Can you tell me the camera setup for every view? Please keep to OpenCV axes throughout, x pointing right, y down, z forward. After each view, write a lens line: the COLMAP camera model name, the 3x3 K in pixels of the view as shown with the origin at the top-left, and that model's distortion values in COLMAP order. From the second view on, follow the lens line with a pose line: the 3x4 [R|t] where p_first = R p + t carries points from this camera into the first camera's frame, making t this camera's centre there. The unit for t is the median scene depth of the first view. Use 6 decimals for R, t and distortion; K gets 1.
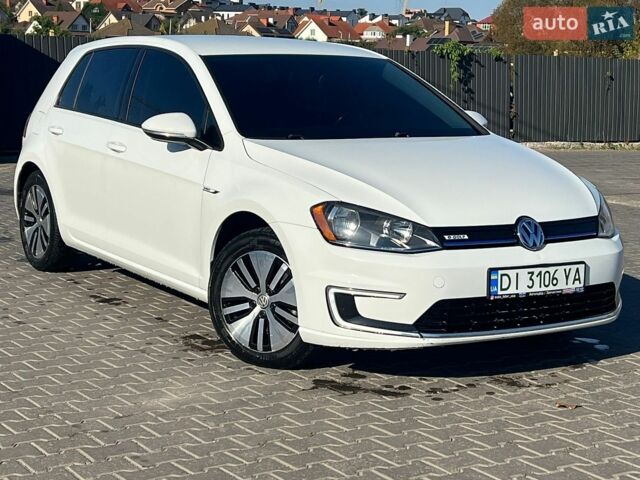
lens RADIAL K [[1117.2, 0, 326.7], [0, 1117.2, 240.3], [0, 0, 1]] dist [0.055053, 0.000000]
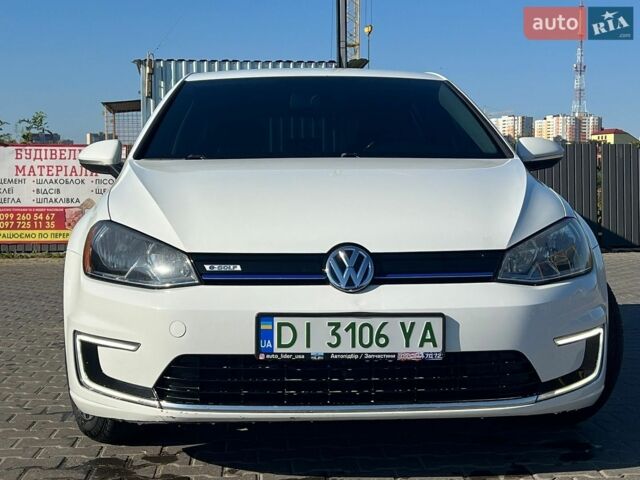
lens RADIAL K [[1117.2, 0, 318.0], [0, 1117.2, 239.5], [0, 0, 1]] dist [0.055053, 0.000000]
pose [[0.896595, 0.001497, -0.442850, 0.472280], [-0.044389, 0.995262, -0.086506, 0.036957], [0.440622, 0.097218, 0.892413, 0.389955]]
